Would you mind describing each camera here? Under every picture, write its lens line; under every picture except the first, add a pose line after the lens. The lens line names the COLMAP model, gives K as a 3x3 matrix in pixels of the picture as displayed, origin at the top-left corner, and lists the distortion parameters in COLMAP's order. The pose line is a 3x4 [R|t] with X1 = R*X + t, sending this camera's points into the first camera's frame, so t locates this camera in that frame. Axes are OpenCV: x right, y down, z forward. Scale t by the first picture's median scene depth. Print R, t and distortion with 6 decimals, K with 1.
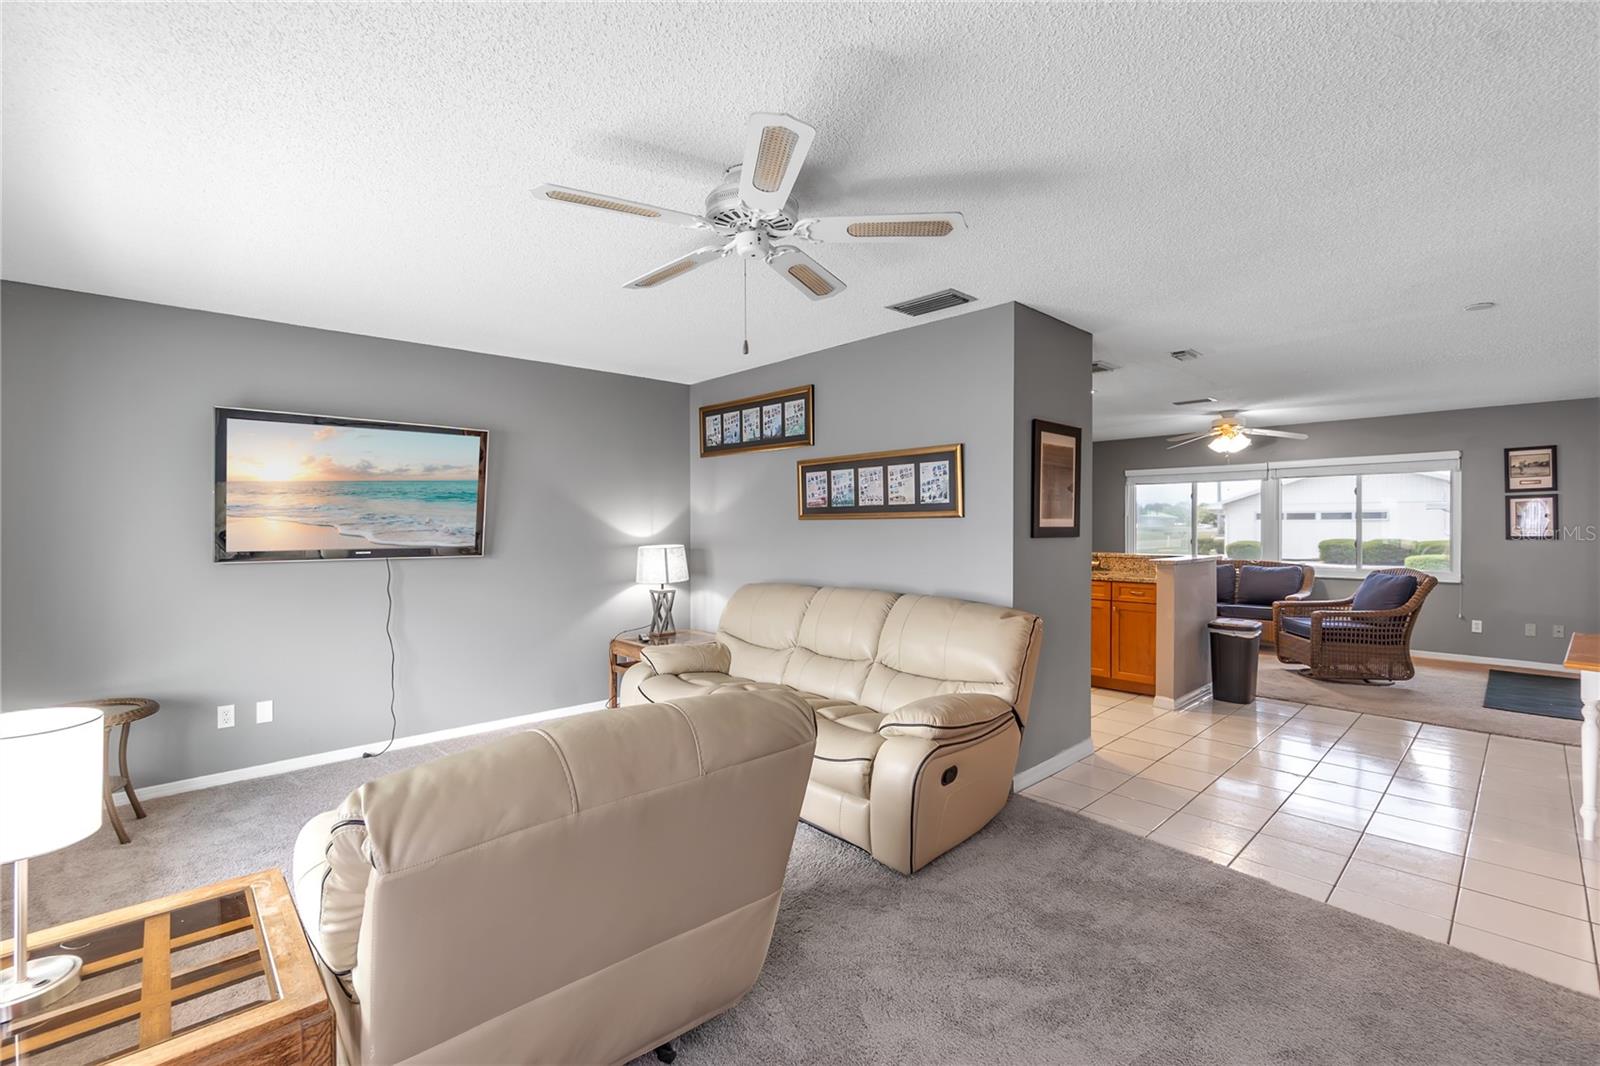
lens RADIAL K [[702.6, 0, 794.6], [0, 702.6, 529.3], [0, 0, 1]] dist [-0.003245, 0.000845]
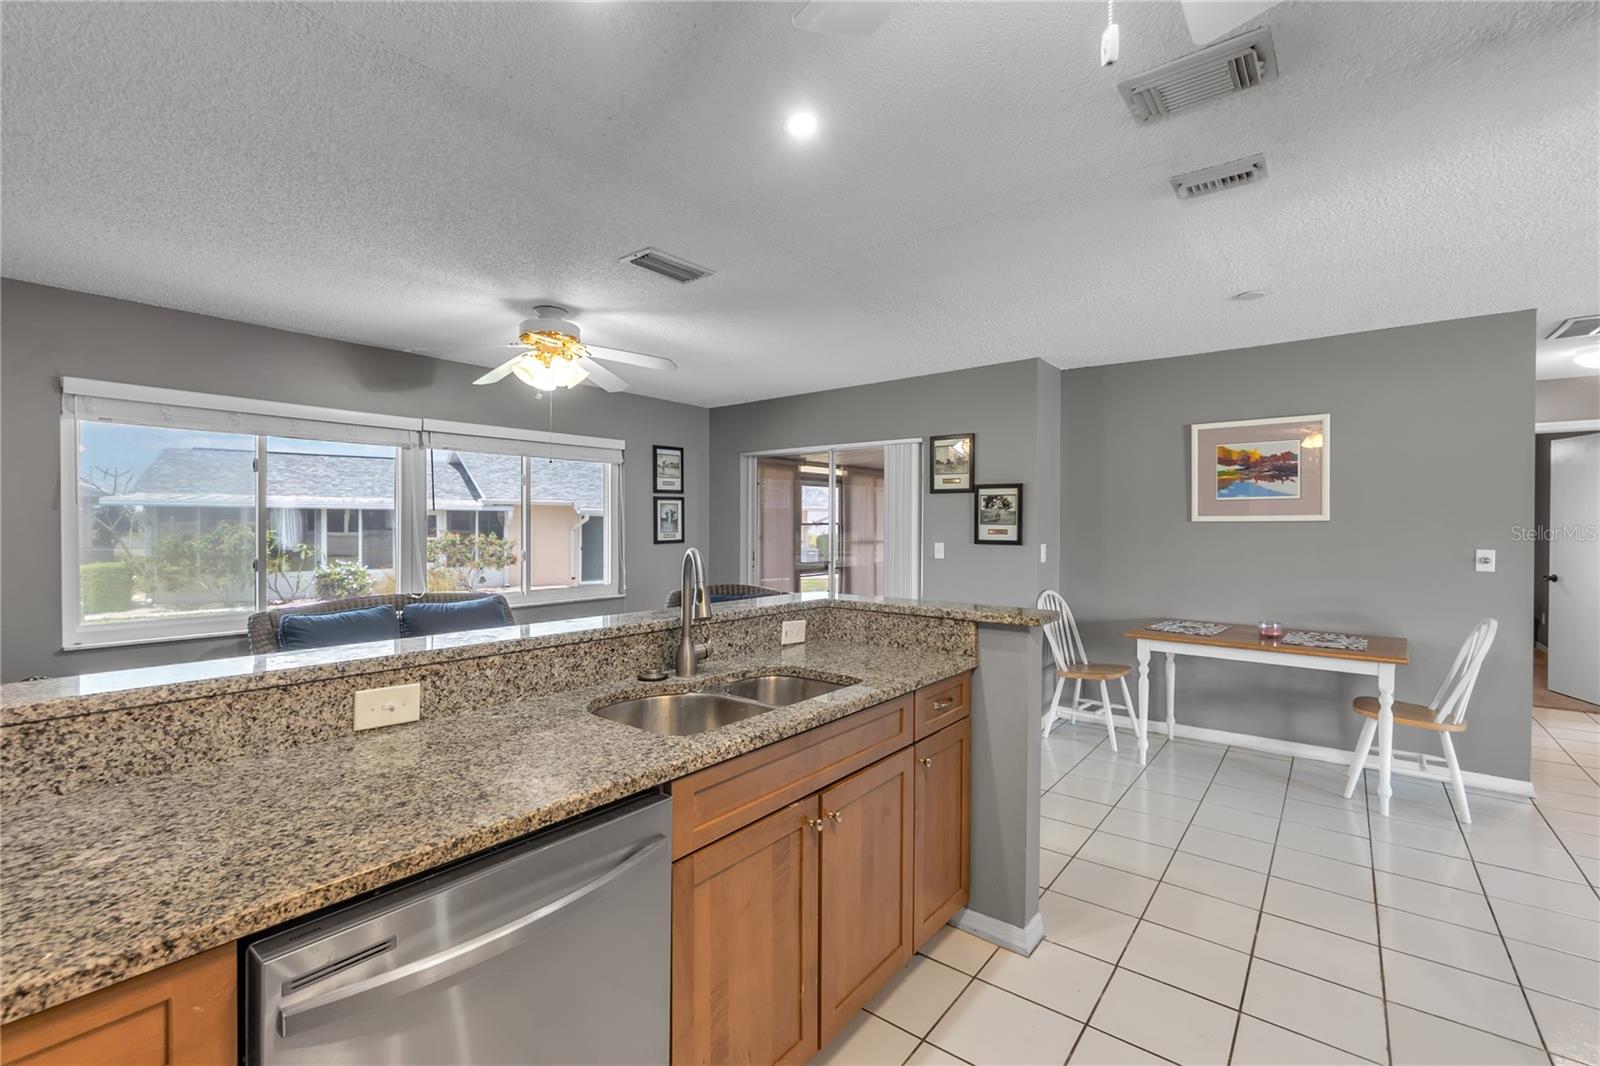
lens RADIAL K [[702.6, 0, 796.4], [0, 702.6, 527.1], [0, 0, 1]] dist [-0.003245, 0.000845]
pose [[-0.147890, -0.003495, 0.988998, 0.104685], [0.006018, 0.999972, 0.004434, -0.014917], [-0.988986, 0.006607, -0.147864, 1.316011]]
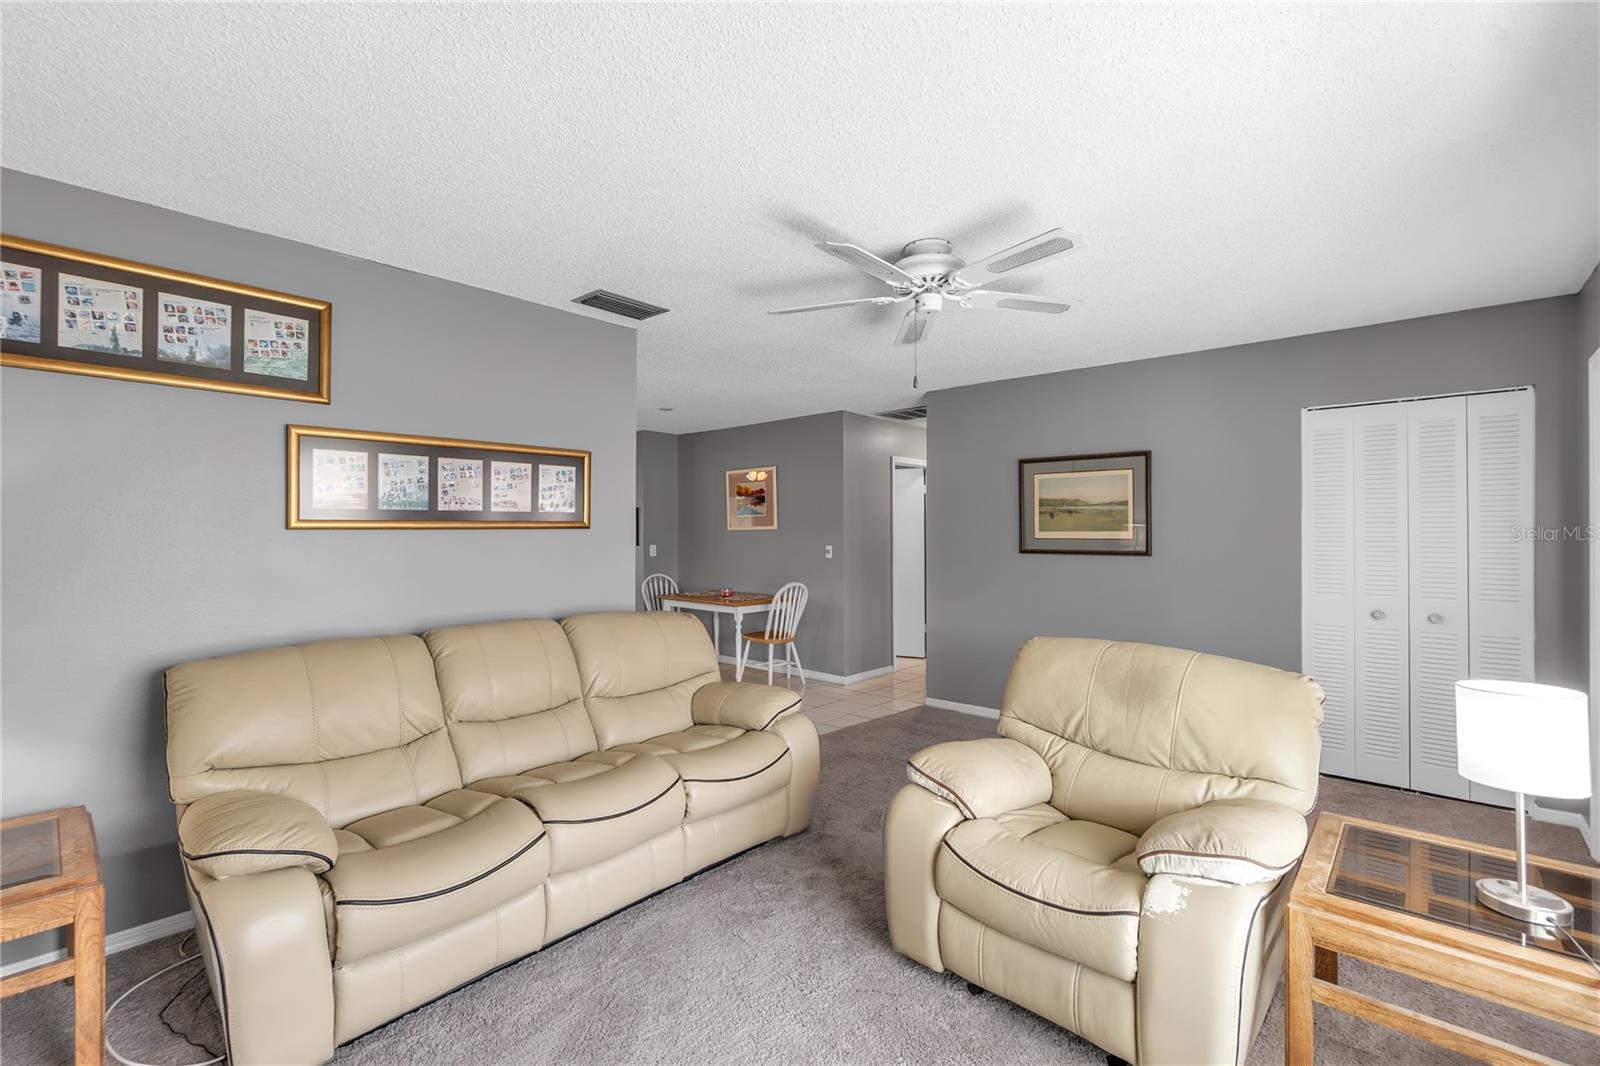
lens RADIAL K [[702.6, 0, 805.3], [0, 702.6, 524.6], [0, 0, 1]] dist [-0.003245, 0.000845]
pose [[-0.106777, 0.013849, 0.994187, -0.593879], [0.010181, 0.999866, -0.012835, -0.005471], [-0.994231, 0.008751, -0.106904, 0.643039]]
